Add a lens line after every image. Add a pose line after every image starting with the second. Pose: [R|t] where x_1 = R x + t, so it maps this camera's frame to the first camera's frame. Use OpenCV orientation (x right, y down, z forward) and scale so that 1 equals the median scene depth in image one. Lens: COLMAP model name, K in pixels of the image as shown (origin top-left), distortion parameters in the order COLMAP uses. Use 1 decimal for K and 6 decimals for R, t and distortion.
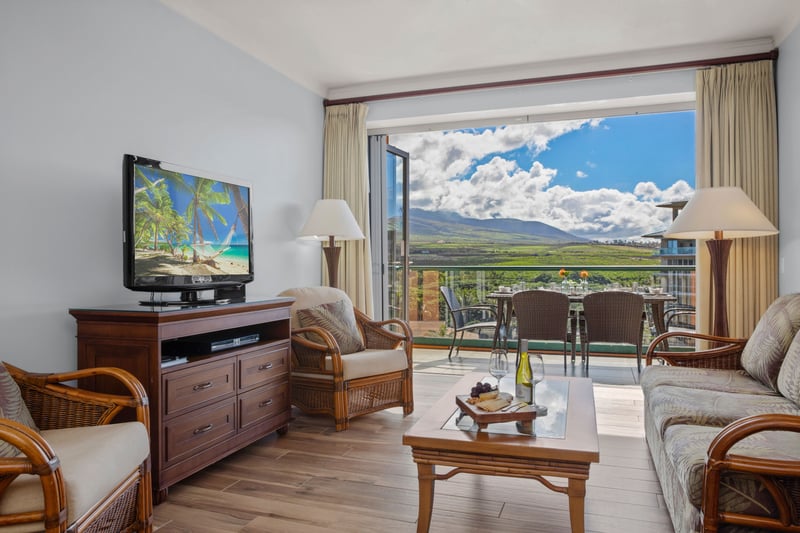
lens RADIAL K [[566.7, 0, 404.5], [0, 566.7, 265.2], [0, 0, 1]] dist [-0.013661, 0.006220]
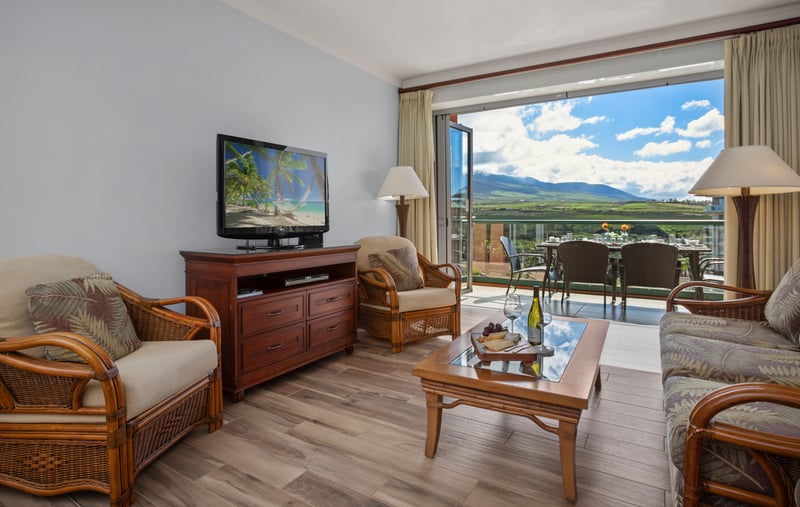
lens RADIAL K [[429.3, 0, 397.3], [0, 429.3, 219.2], [0, 0, 1]] dist [-0.027237, 0.006356]
pose [[0.976528, 0.003126, -0.215368, 0.095978], [-0.003097, 0.999995, 0.000475, 0.000886], [0.215368, 0.000203, 0.976533, 0.092805]]
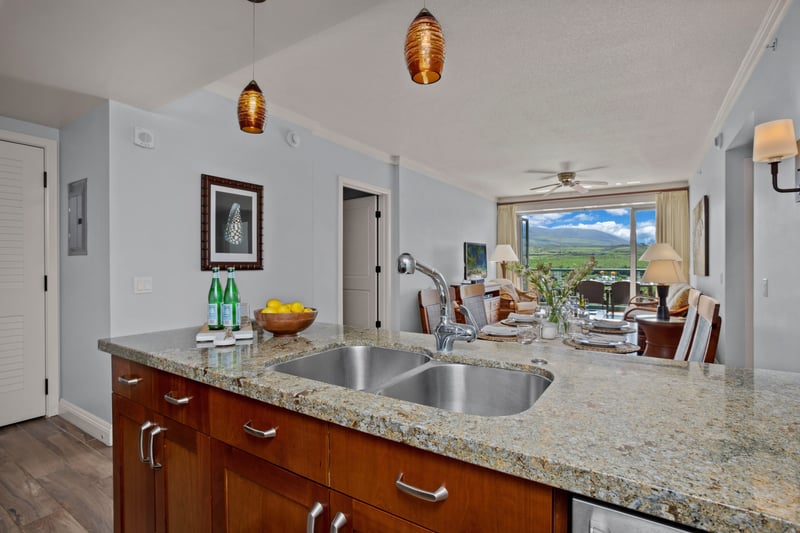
lens RADIAL K [[392.6, 0, 403.0], [0, 392.6, 263.0], [0, 0, 1]] dist [-0.029544, -0.000226]
pose [[0.976074, -0.001836, -0.217429, -0.266498], [0.002128, 0.999997, 0.001108, -0.049049], [0.217427, -0.001545, 0.976075, -1.175703]]
